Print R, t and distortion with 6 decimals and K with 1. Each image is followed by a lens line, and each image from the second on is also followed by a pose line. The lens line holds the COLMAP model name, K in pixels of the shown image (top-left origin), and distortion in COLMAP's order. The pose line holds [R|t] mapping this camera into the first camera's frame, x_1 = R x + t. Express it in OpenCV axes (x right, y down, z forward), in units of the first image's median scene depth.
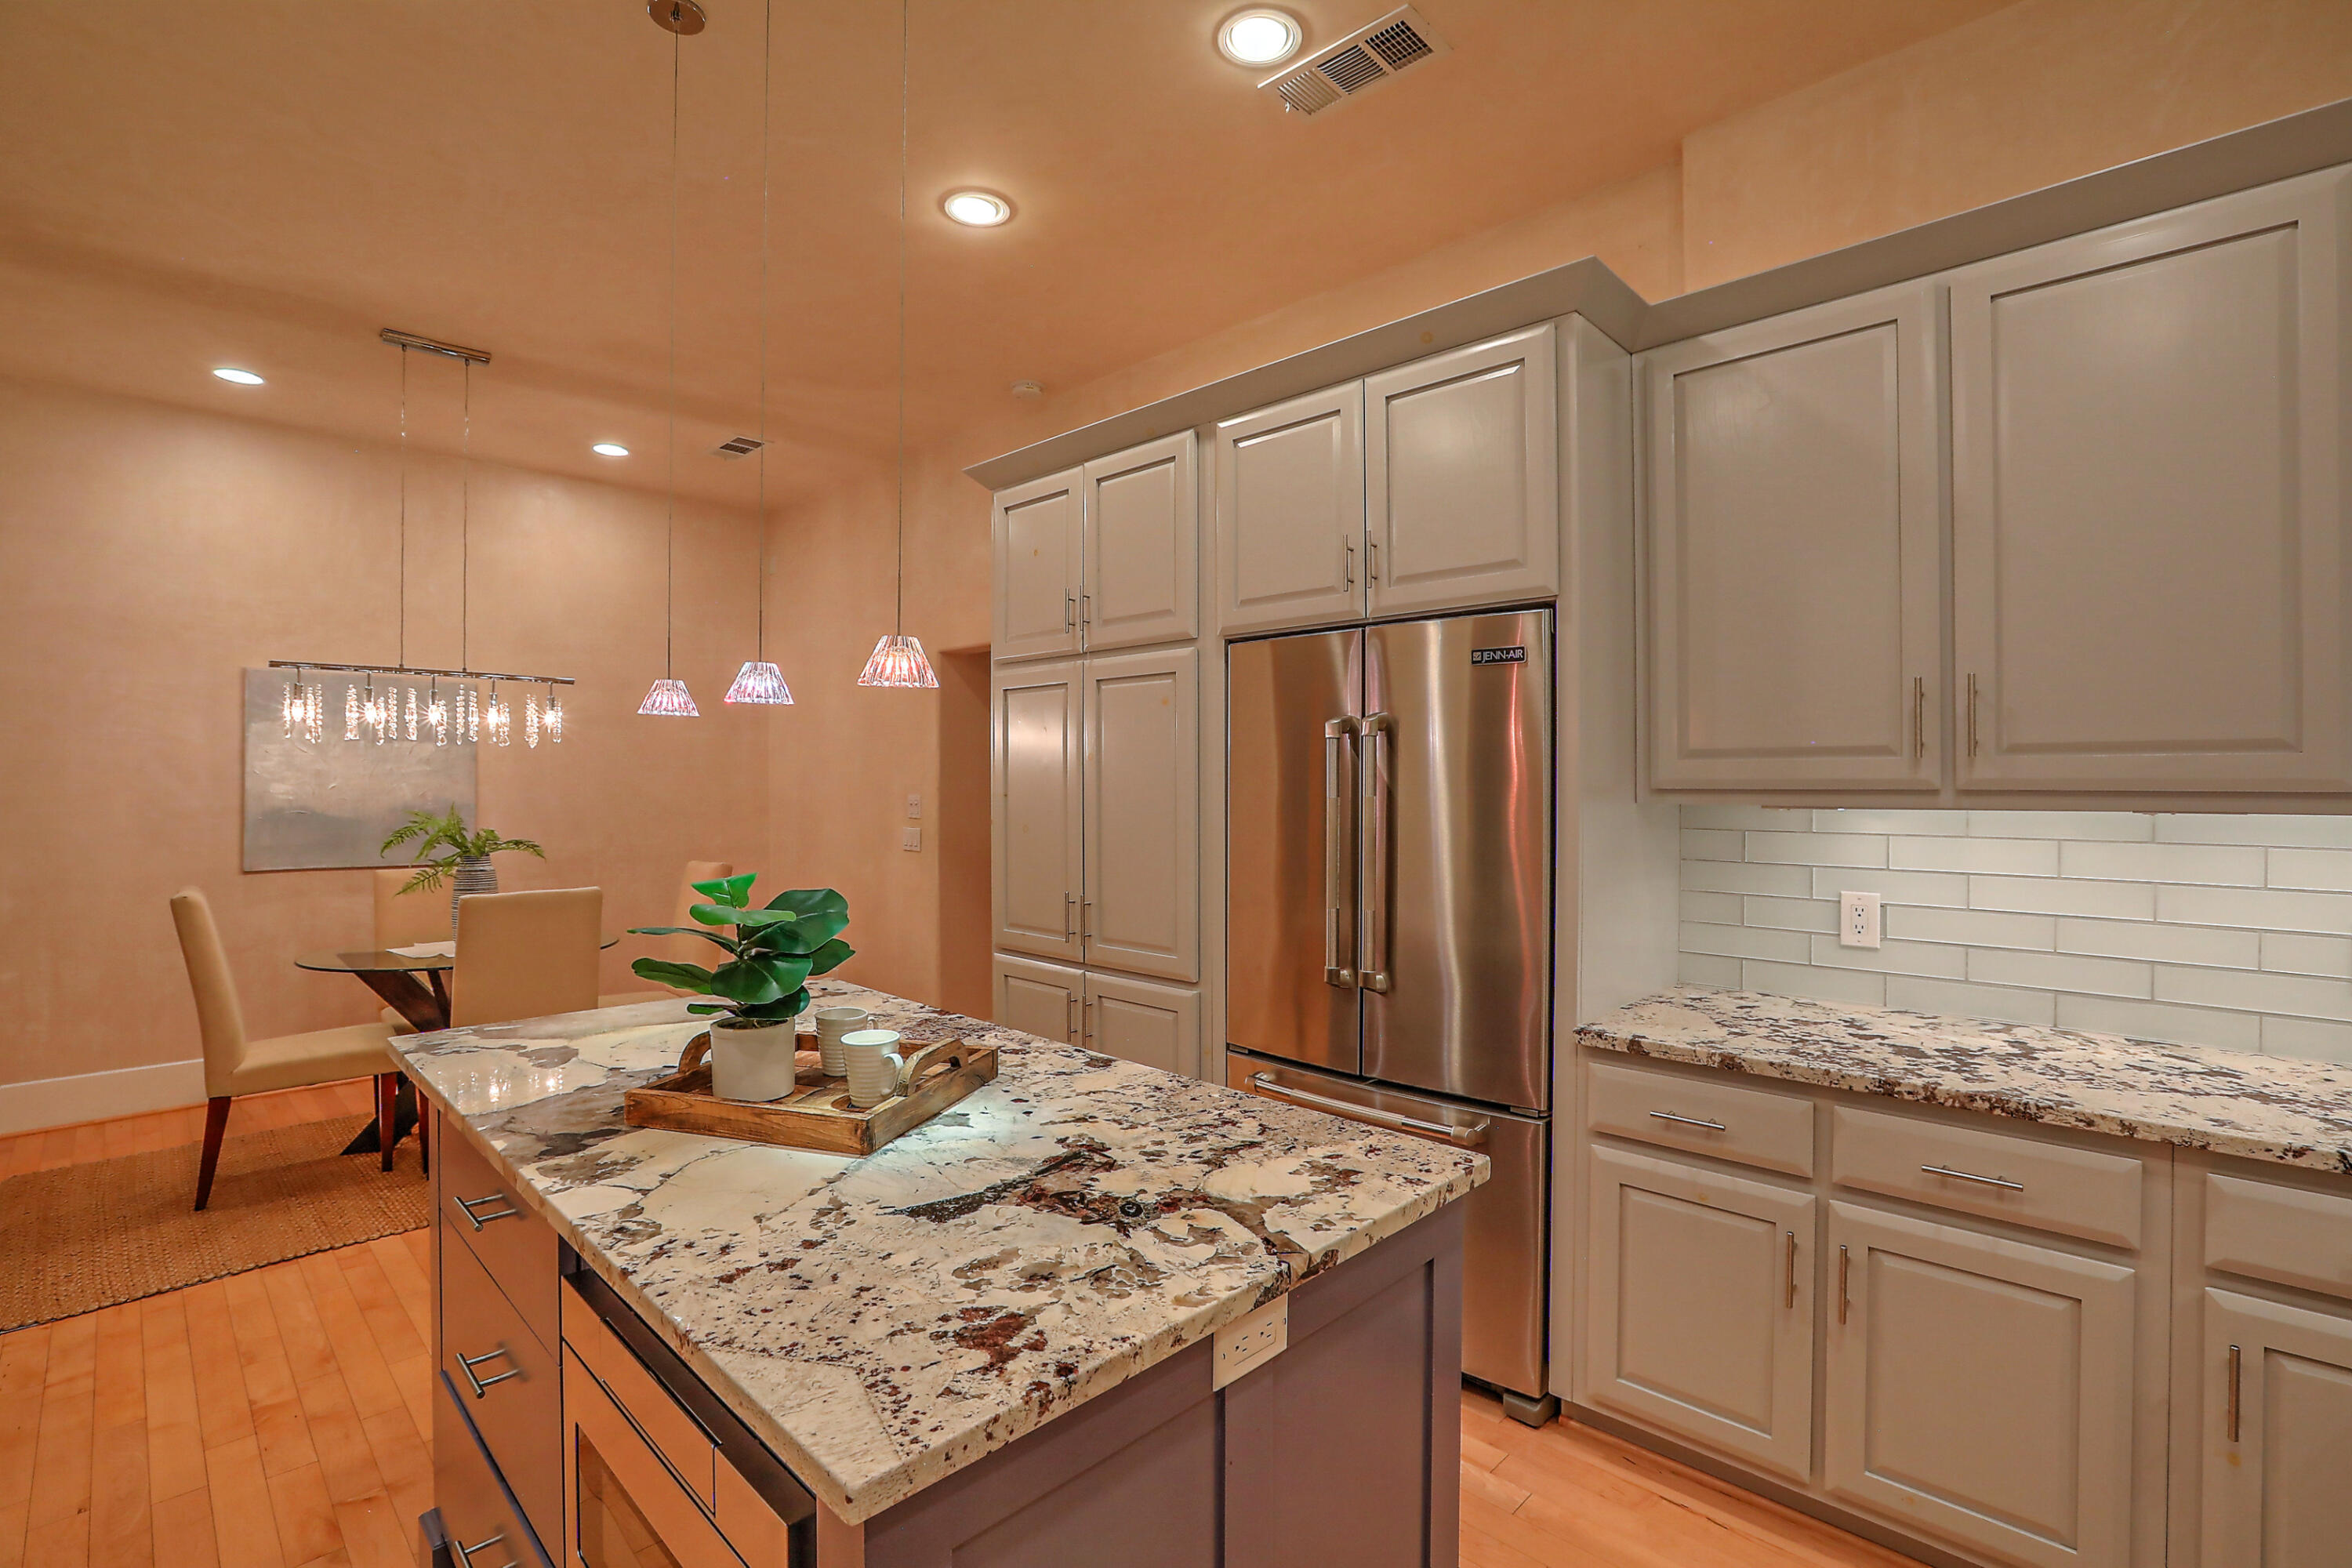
lens RADIAL K [[1036.6, 0, 1176.0], [0, 1036.6, 784.0], [0, 0, 1]] dist [-0.033785, -0.000008]
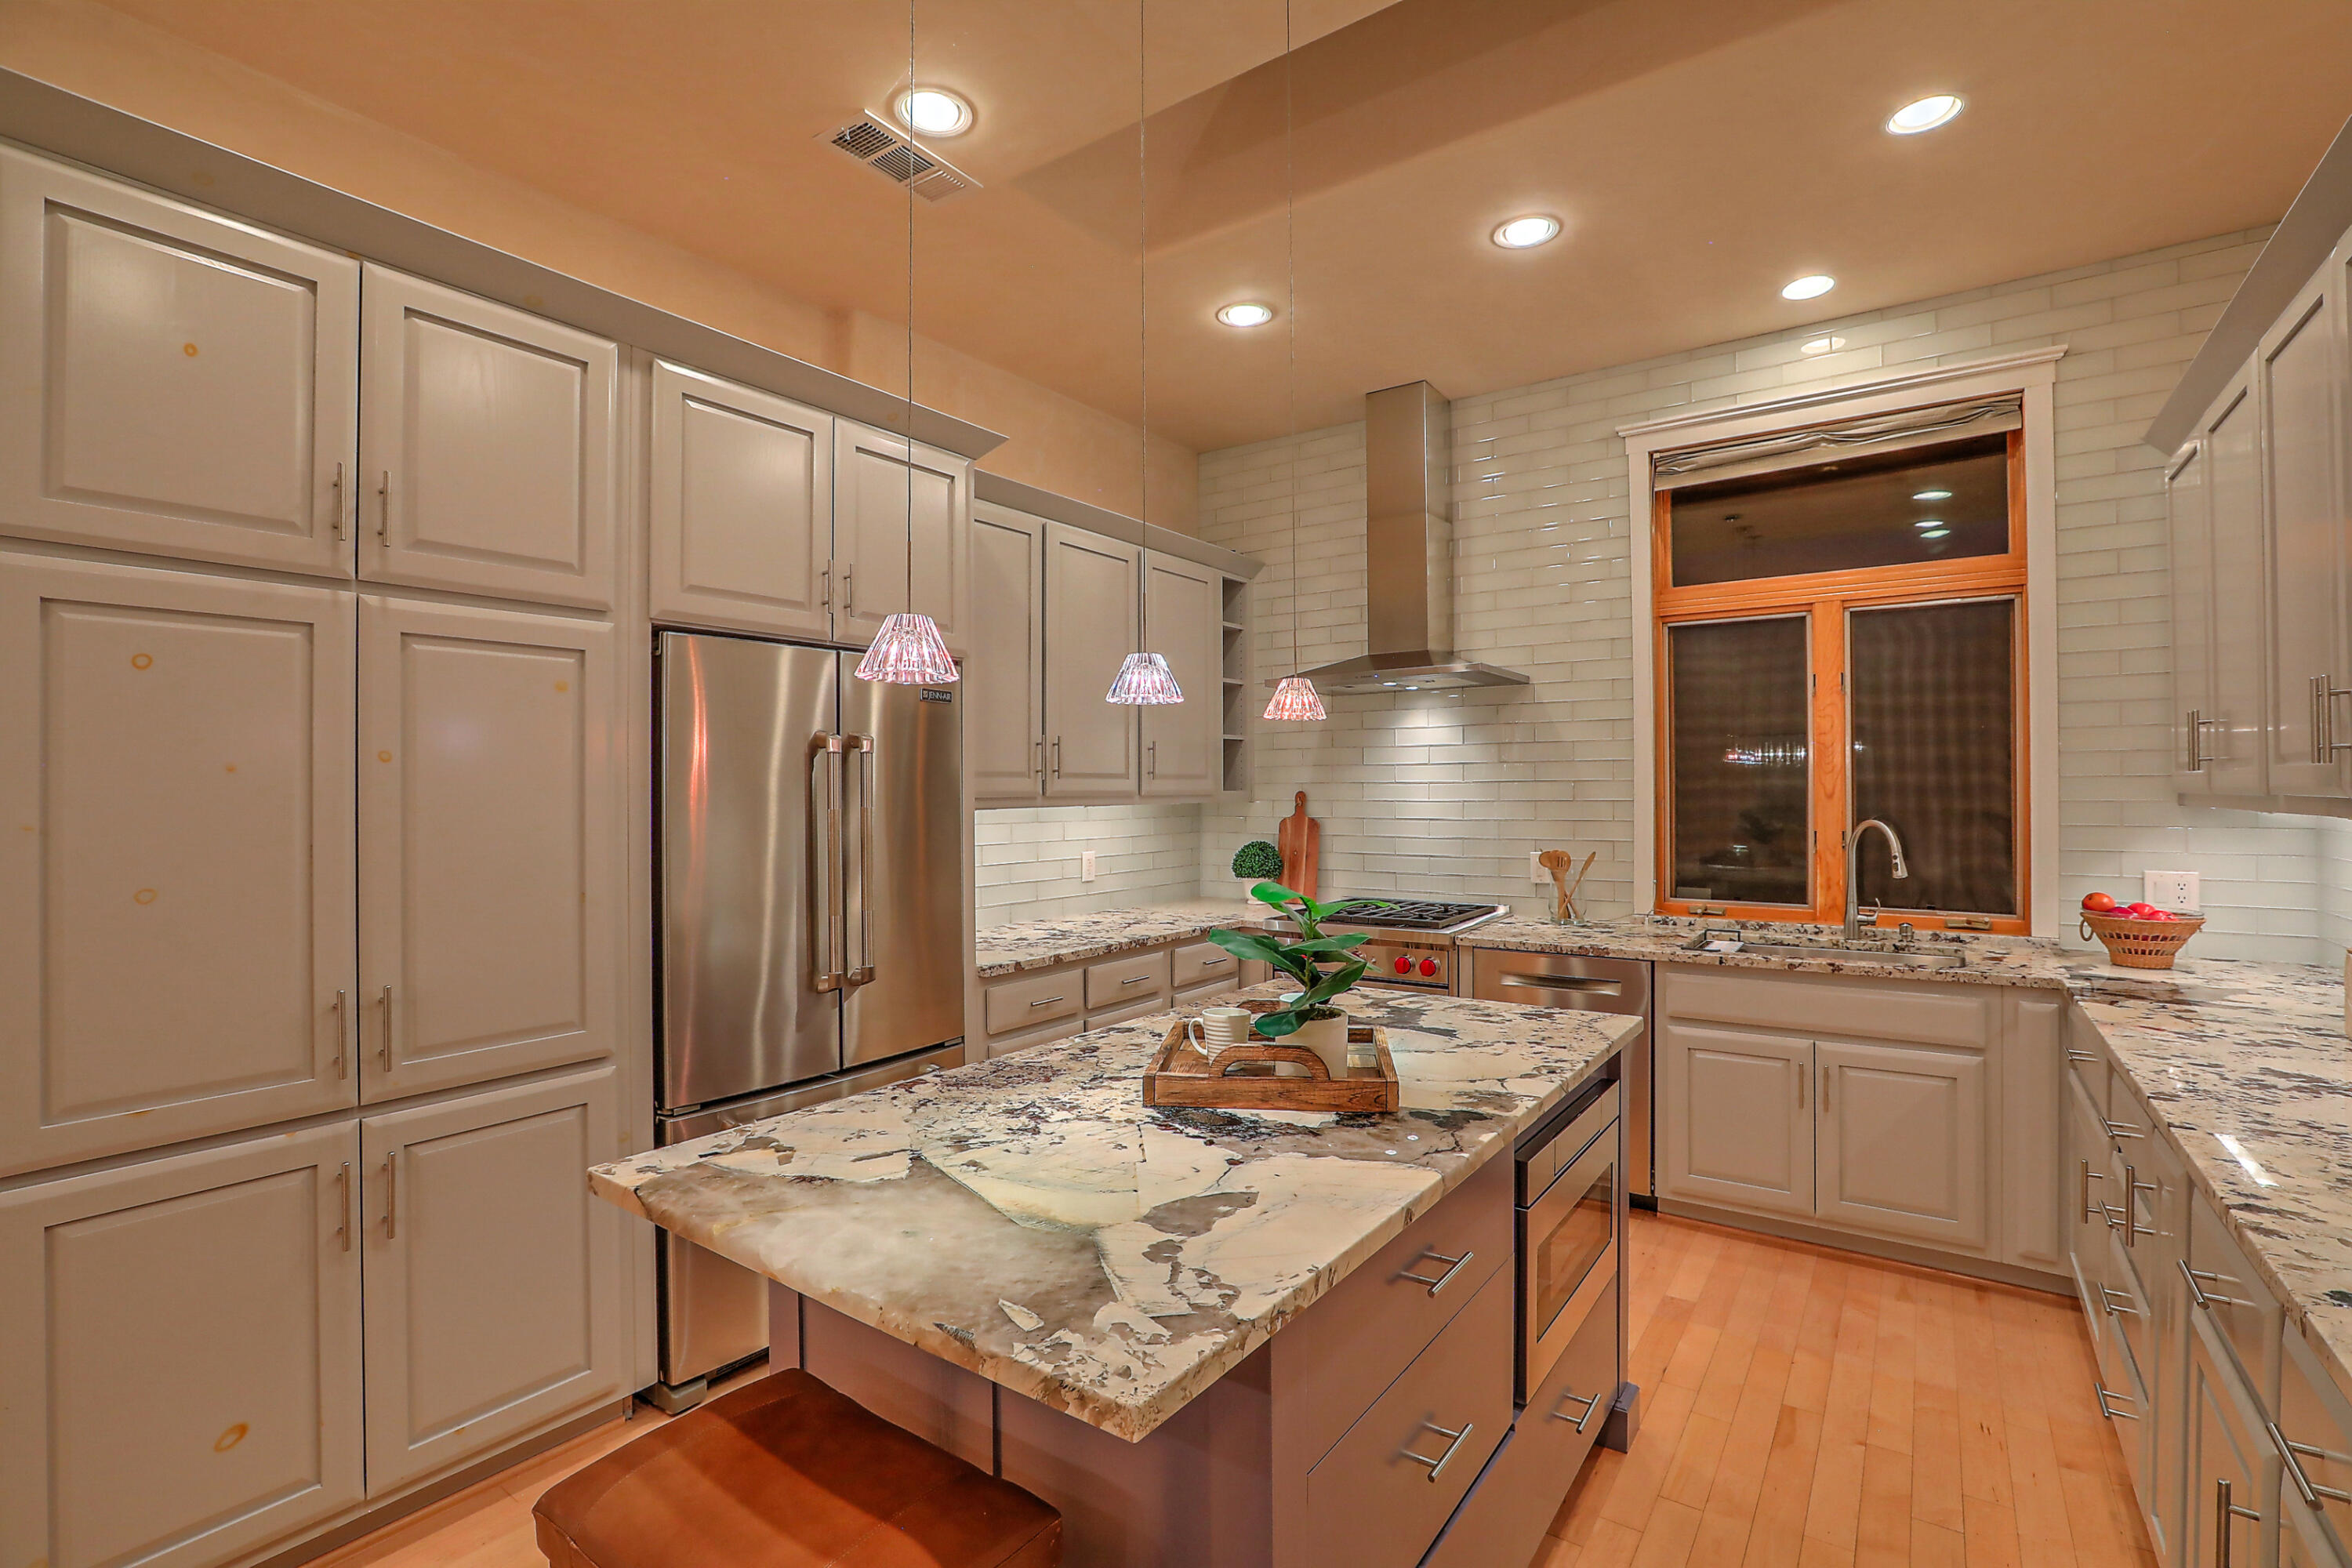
lens RADIAL K [[1036.6, 0, 1176.0], [0, 1036.6, 784.0], [0, 0, 1]] dist [-0.033785, -0.000008]
pose [[-0.126871, 0.003302, 0.991914, -1.408283], [0.003315, 0.999990, -0.002905, -0.015675], [-0.991914, 0.002920, -0.126881, 1.206231]]
